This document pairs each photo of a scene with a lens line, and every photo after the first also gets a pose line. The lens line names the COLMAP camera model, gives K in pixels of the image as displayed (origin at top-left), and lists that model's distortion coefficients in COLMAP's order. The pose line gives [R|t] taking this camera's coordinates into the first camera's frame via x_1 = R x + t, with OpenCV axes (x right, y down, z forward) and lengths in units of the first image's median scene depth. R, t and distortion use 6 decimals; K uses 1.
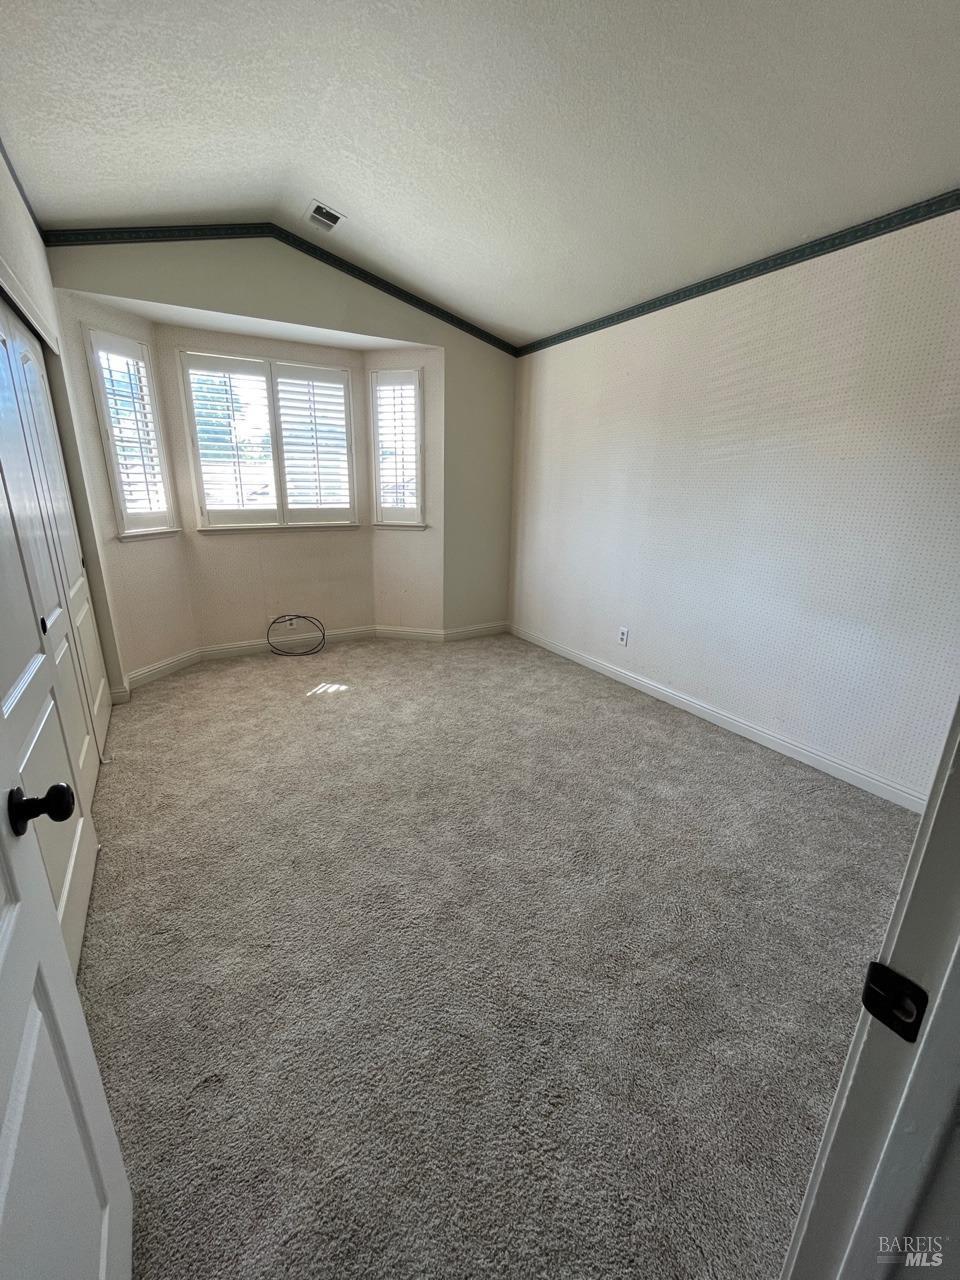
lens RADIAL K [[522.3, 0, 476.1], [0, 522.3, 645.8], [0, 0, 1]] dist [-0.002579, -0.000604]
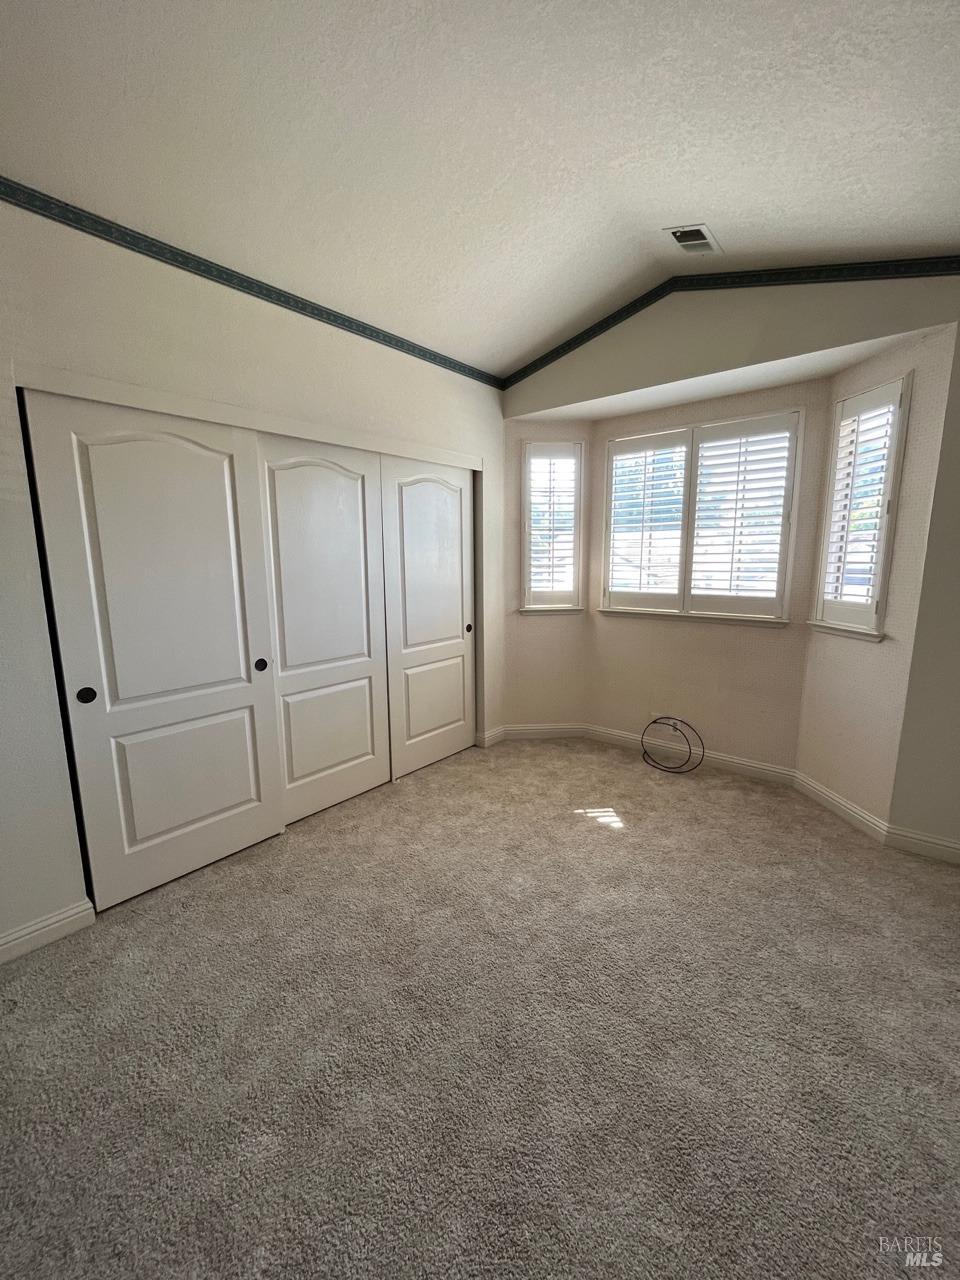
lens RADIAL K [[522.3, 0, 492.1], [0, 522.3, 643.9], [0, 0, 1]] dist [-0.002579, -0.000604]
pose [[0.337767, 0.141800, -0.930487, 0.338044], [-0.268775, 0.961954, 0.049030, -0.153379], [0.902038, 0.233531, 0.363029, 0.465482]]
